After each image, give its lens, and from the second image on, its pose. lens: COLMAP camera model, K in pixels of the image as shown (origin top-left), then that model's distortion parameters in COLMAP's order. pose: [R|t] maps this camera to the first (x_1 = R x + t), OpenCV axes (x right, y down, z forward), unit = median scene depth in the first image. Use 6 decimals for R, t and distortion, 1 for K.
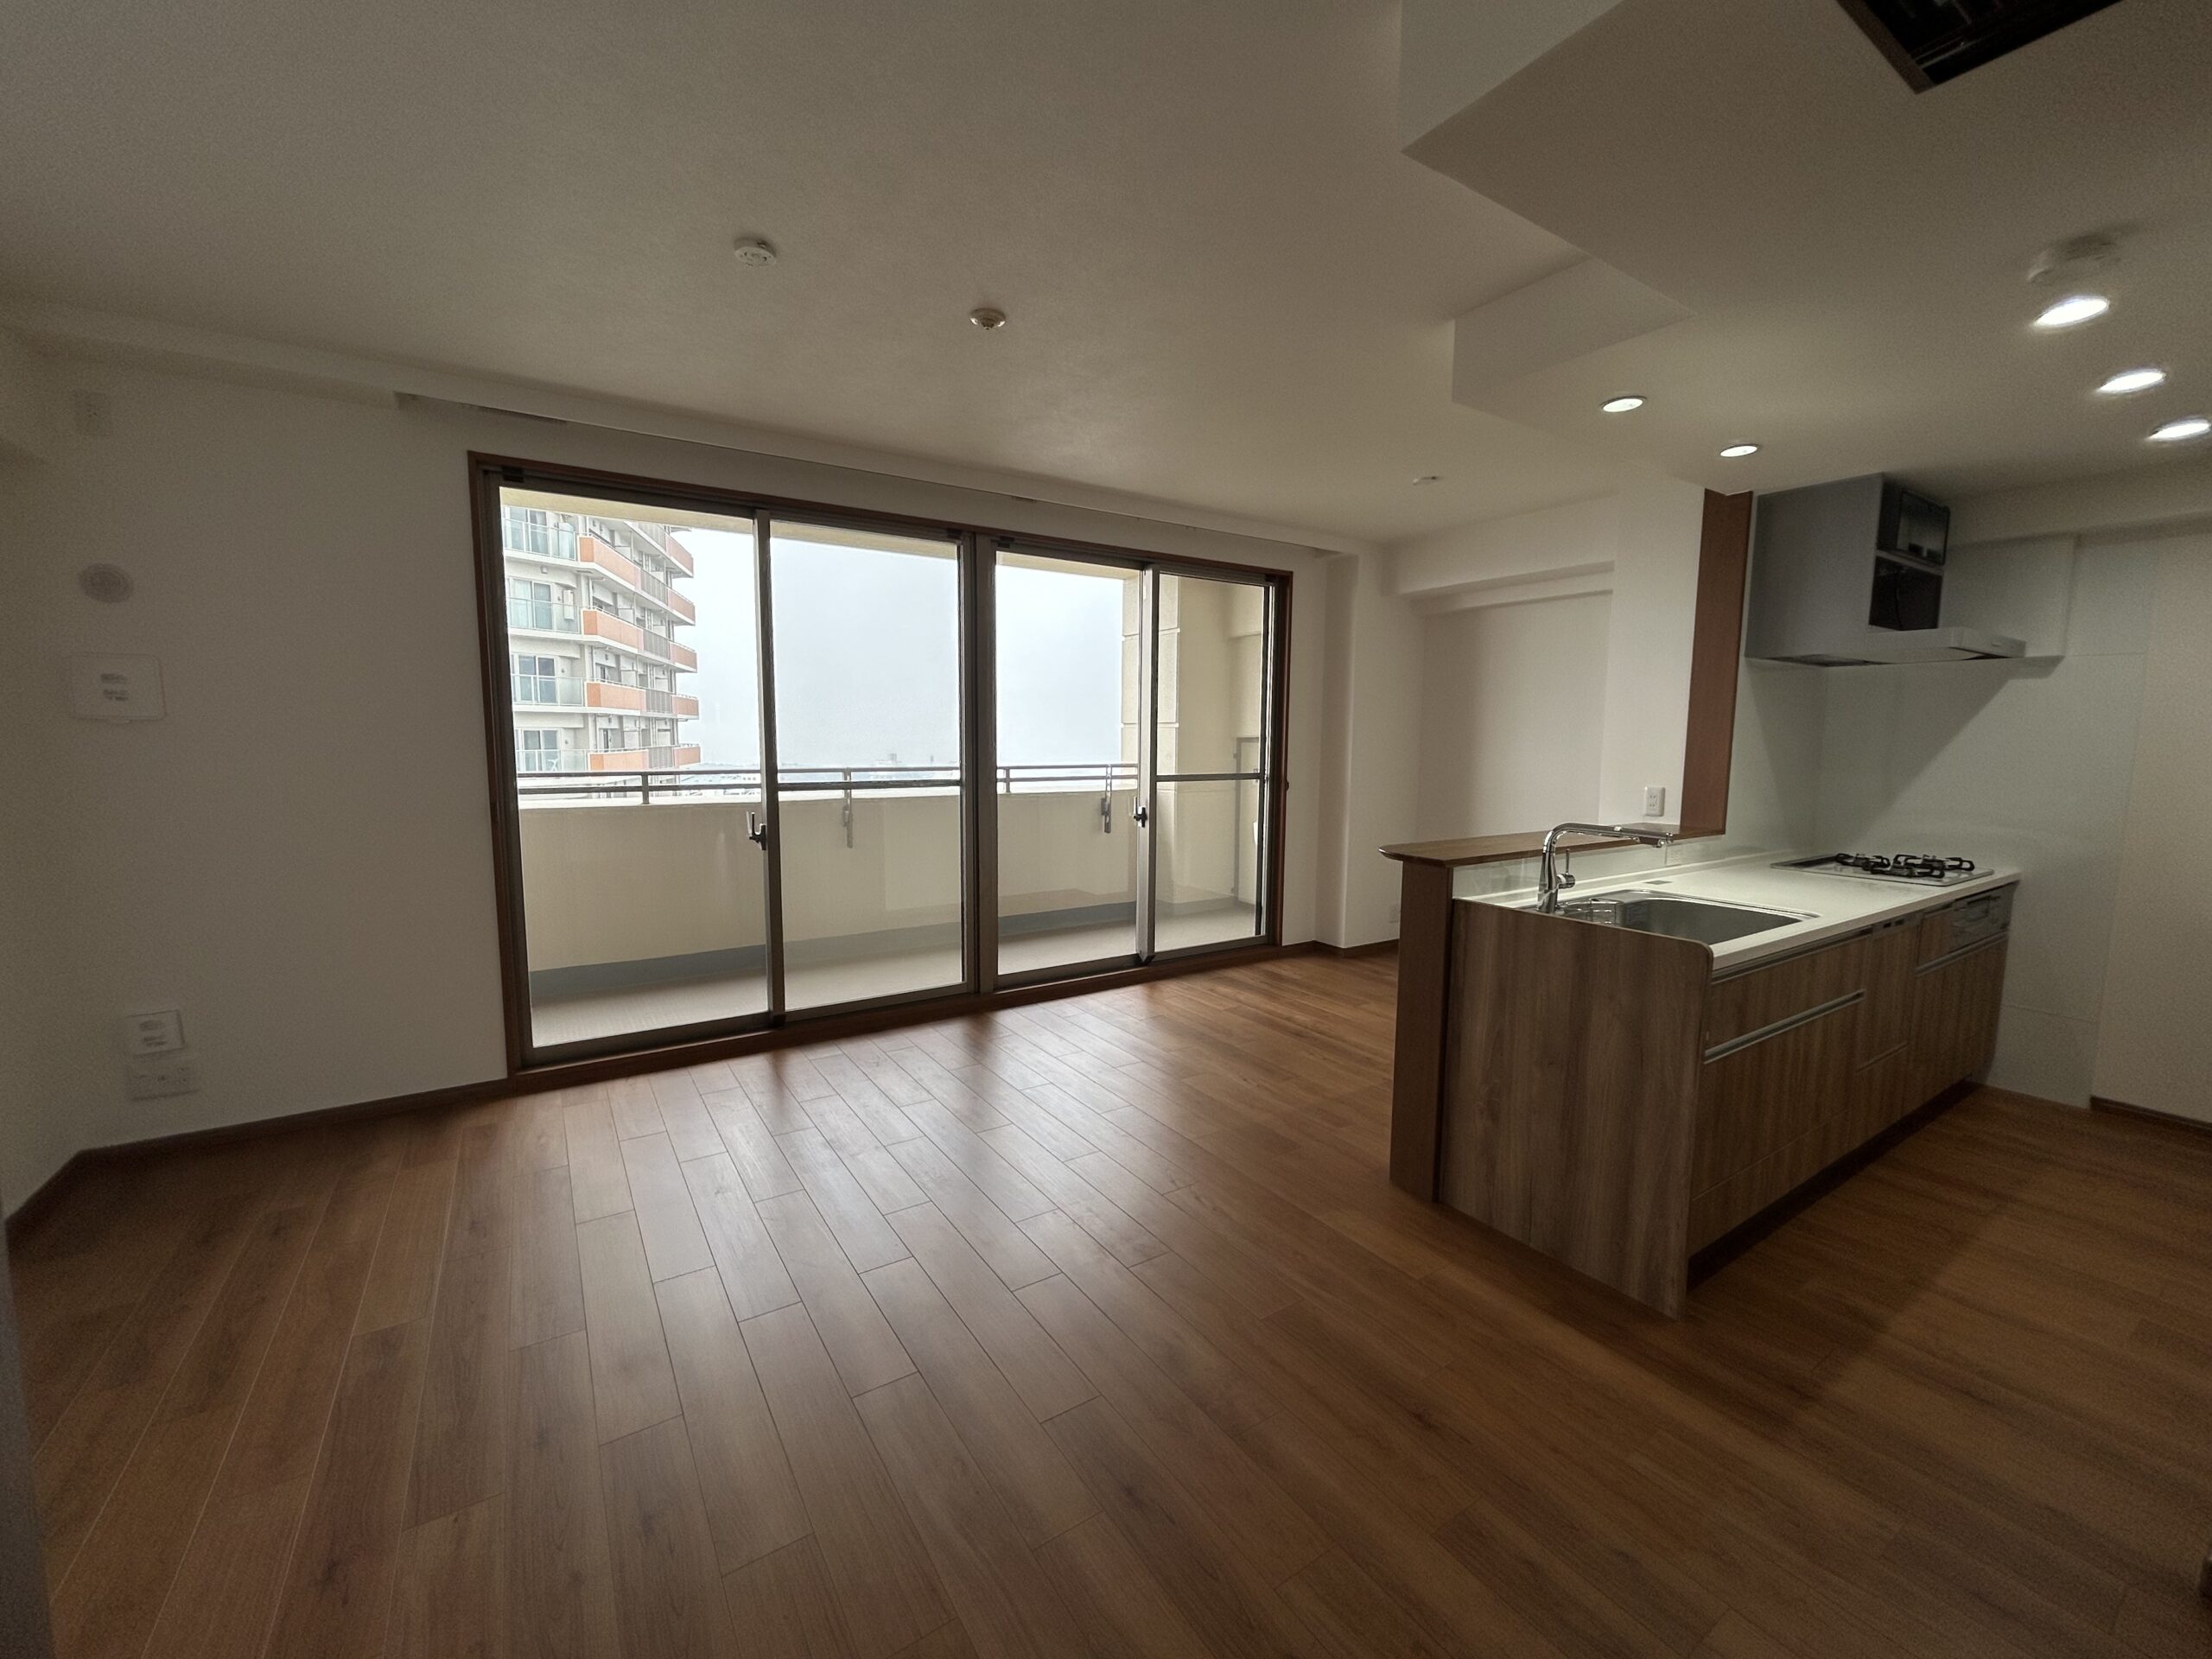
lens RADIAL K [[889.1, 0, 1107.4], [0, 889.1, 823.5], [0, 0, 1]] dist [0.001599, -0.000807]
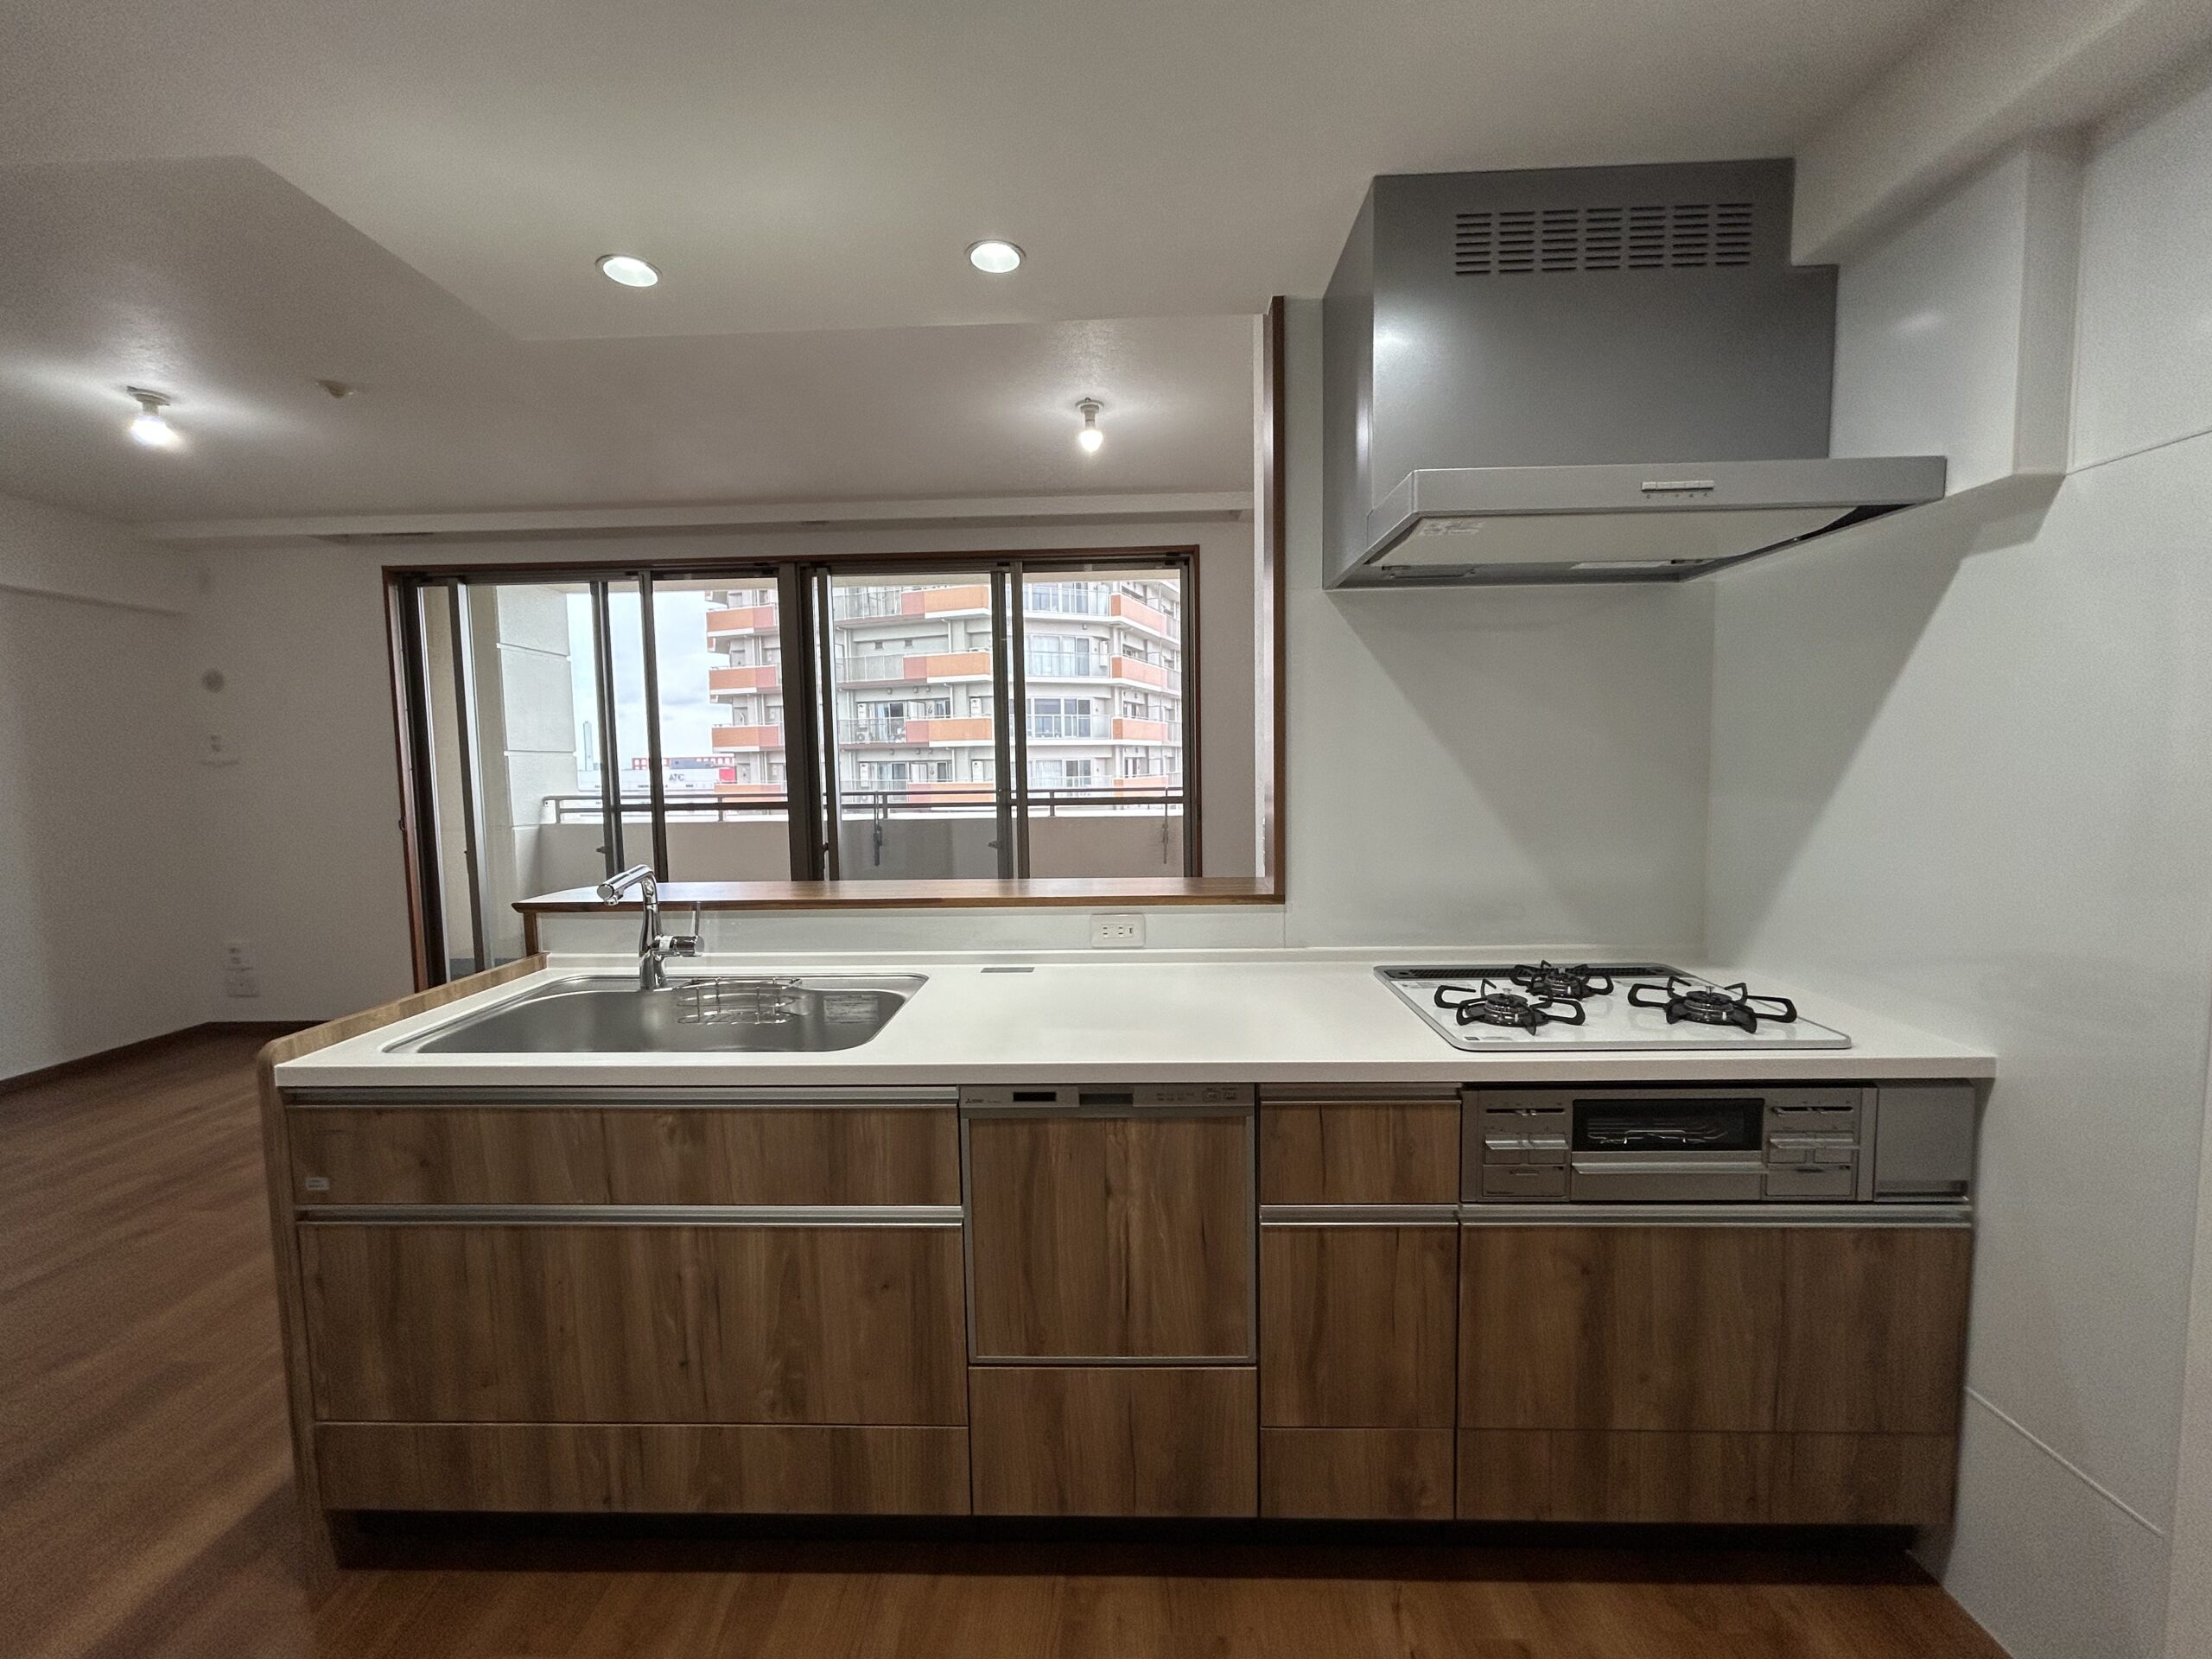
lens RADIAL K [[889.1, 0, 1104.0], [0, 889.1, 827.5], [0, 0, 1]] dist [0.001599, -0.000807]
pose [[0.817043, 0.021694, -0.576168, 0.587673], [-0.034184, 0.999357, -0.010847, -0.017187], [0.575562, 0.028558, 0.817259, 0.296280]]
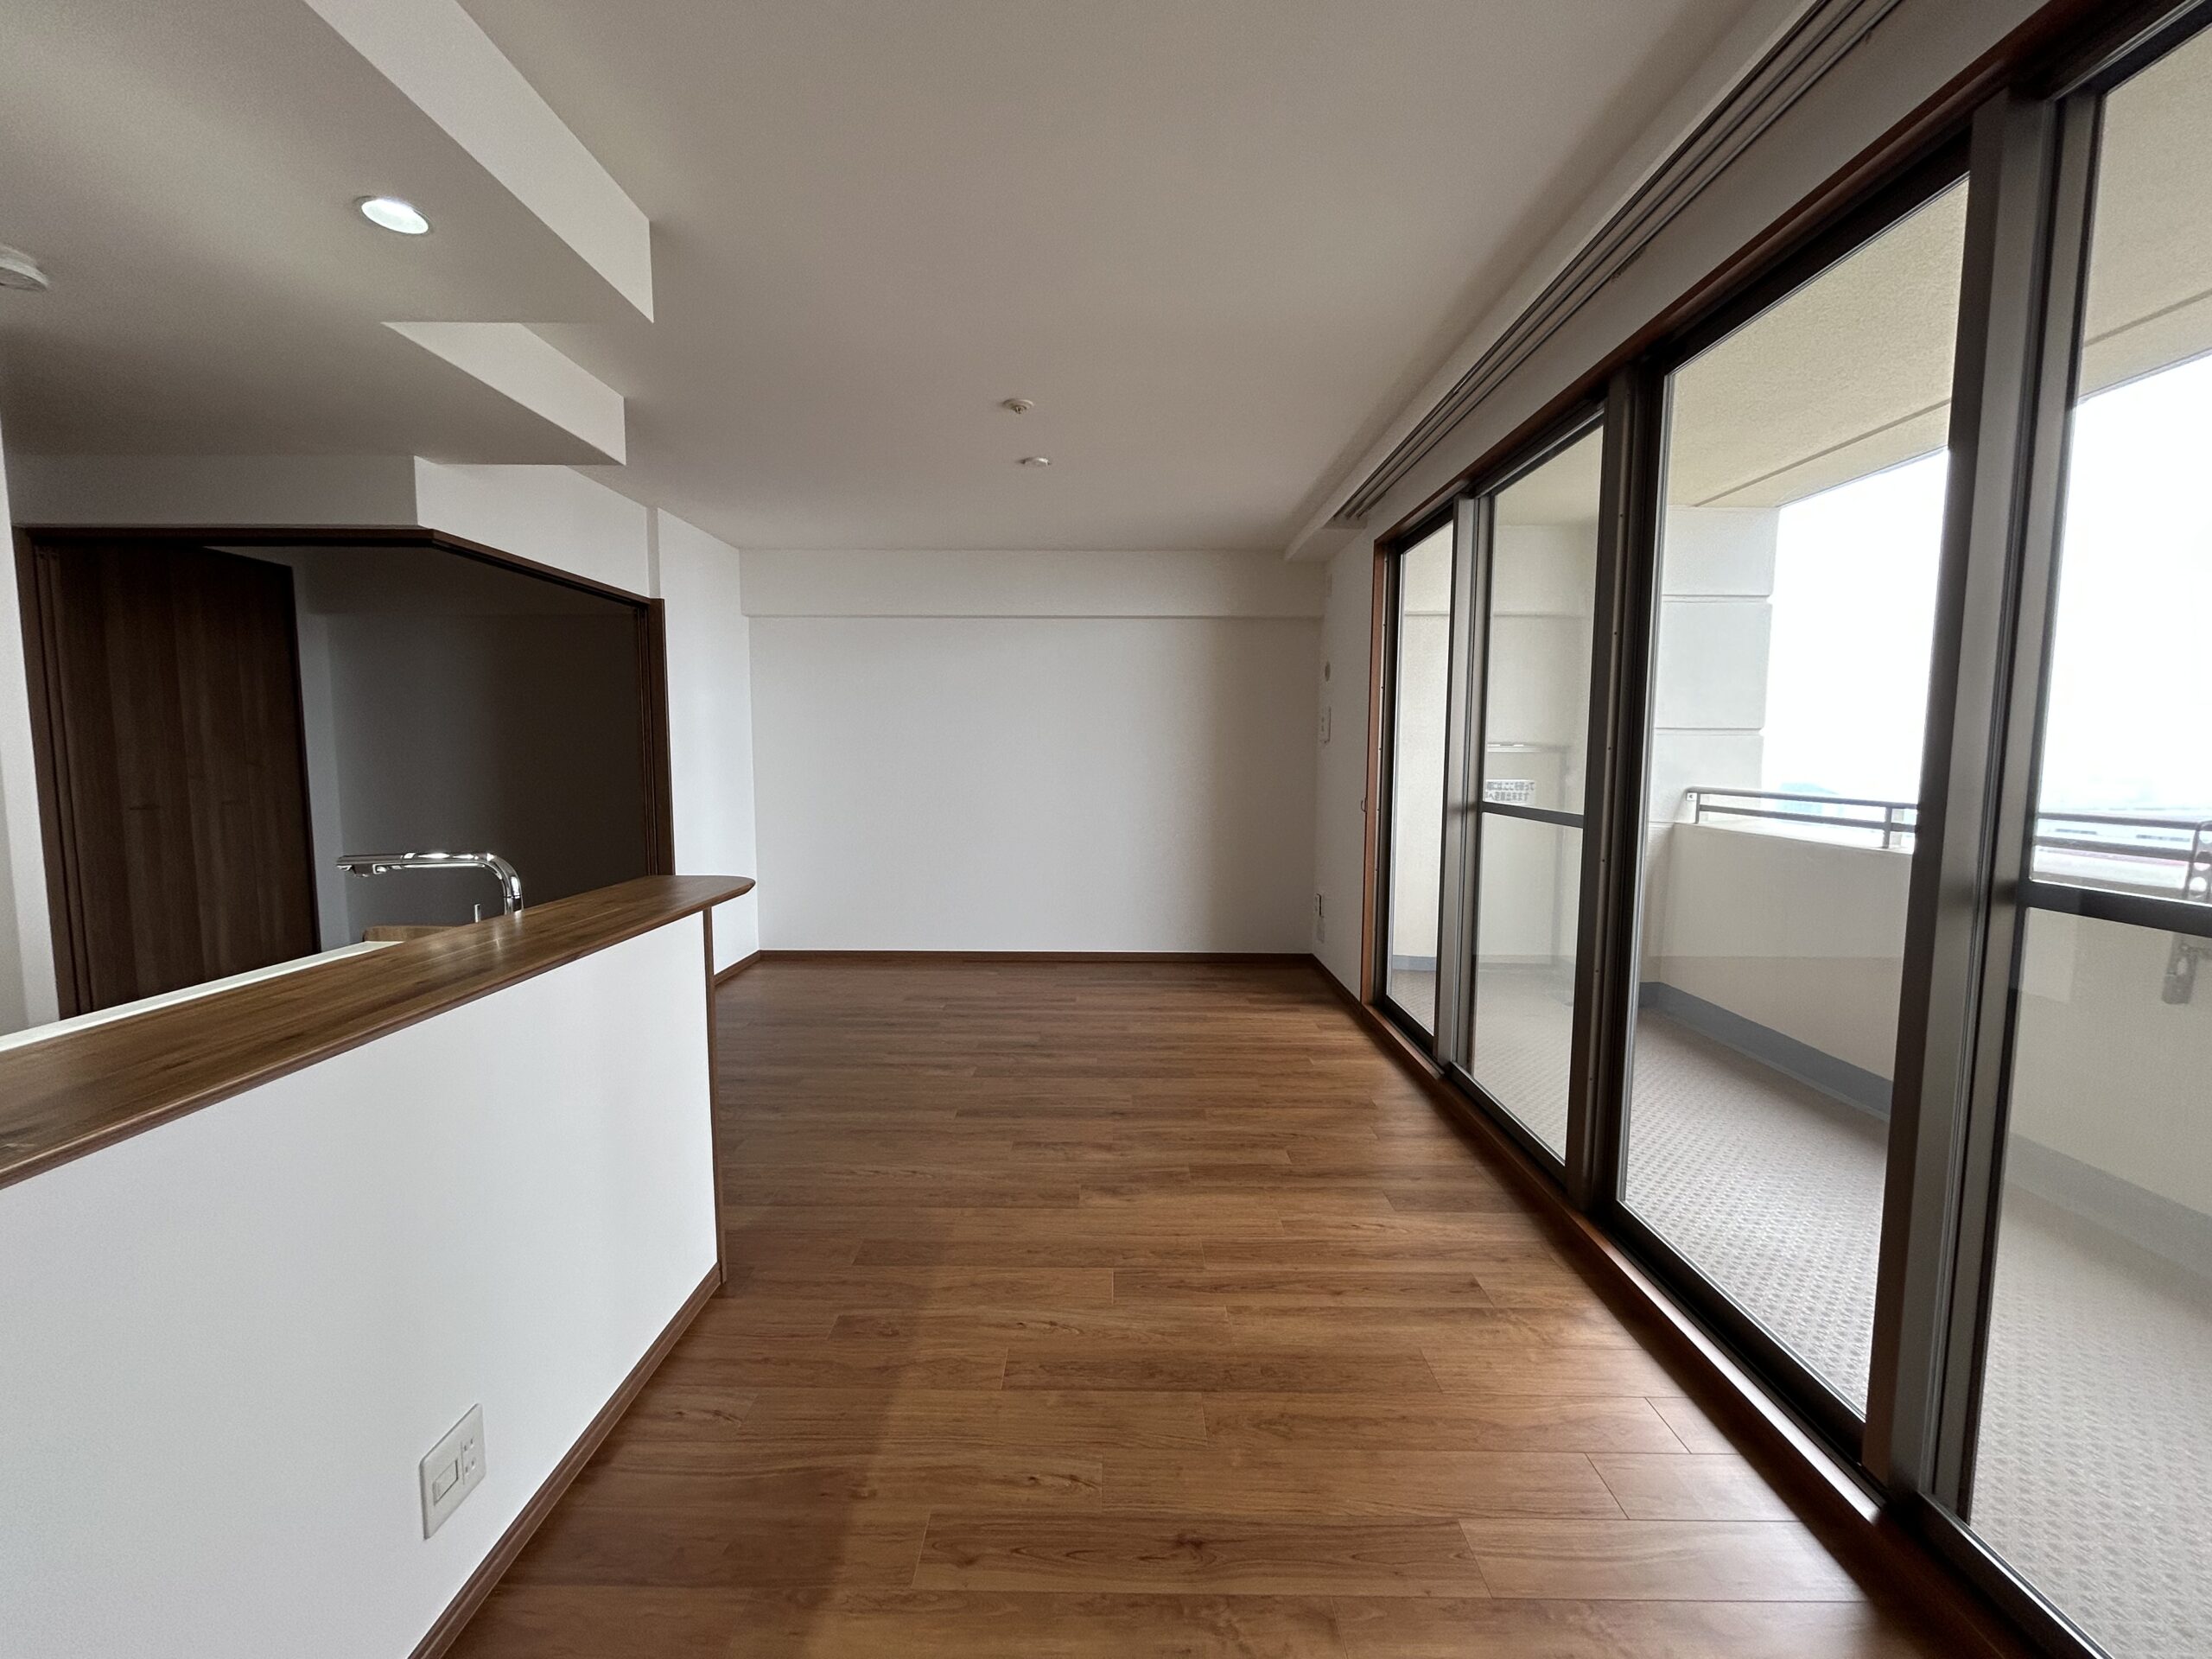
lens RADIAL K [[889.1, 0, 1100.9], [0, 889.1, 832.7], [0, 0, 1]] dist [0.001599, -0.000807]
pose [[-0.562191, 0.068703, -0.824149, 0.387070], [-0.090360, 0.985474, 0.143790, -0.076050], [0.822056, 0.155307, -0.547817, 0.839697]]
